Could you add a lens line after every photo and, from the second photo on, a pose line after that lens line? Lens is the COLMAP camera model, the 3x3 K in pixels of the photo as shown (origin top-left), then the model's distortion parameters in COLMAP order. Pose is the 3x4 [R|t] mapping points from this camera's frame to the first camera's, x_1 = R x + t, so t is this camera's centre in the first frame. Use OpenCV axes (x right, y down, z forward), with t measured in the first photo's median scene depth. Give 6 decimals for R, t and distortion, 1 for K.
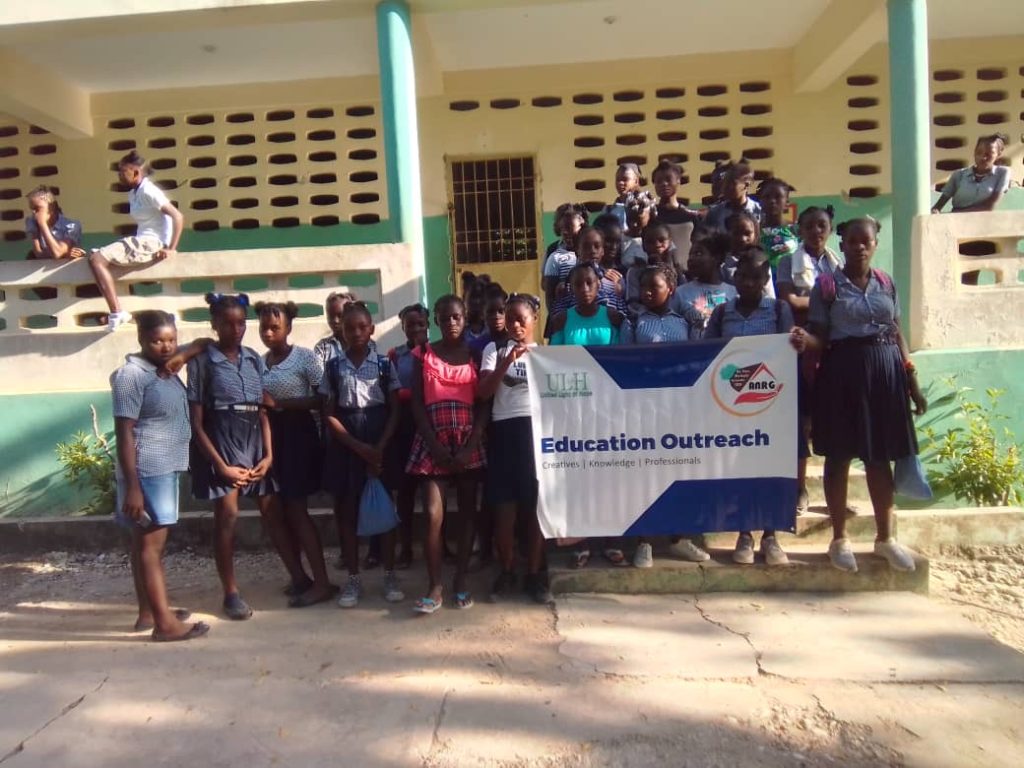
lens RADIAL K [[738.9, 0, 512.0], [0, 738.9, 384.0], [0, 0, 1]] dist [0.070723, -0.081527]
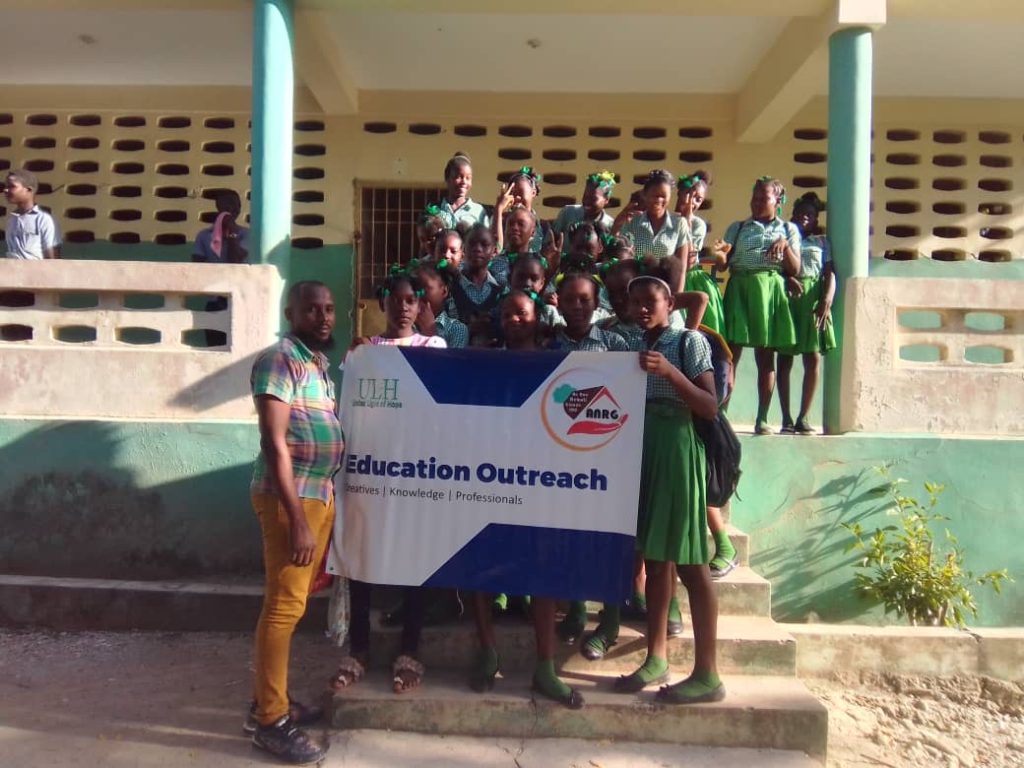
lens RADIAL K [[738.9, 0, 512.0], [0, 738.9, 384.0], [0, 0, 1]] dist [0.070723, -0.081527]
pose [[0.997261, 0.068168, 0.028690, 0.131927], [-0.066084, 0.995482, -0.068180, -0.015902], [-0.033208, 0.066097, 0.997260, 0.156904]]
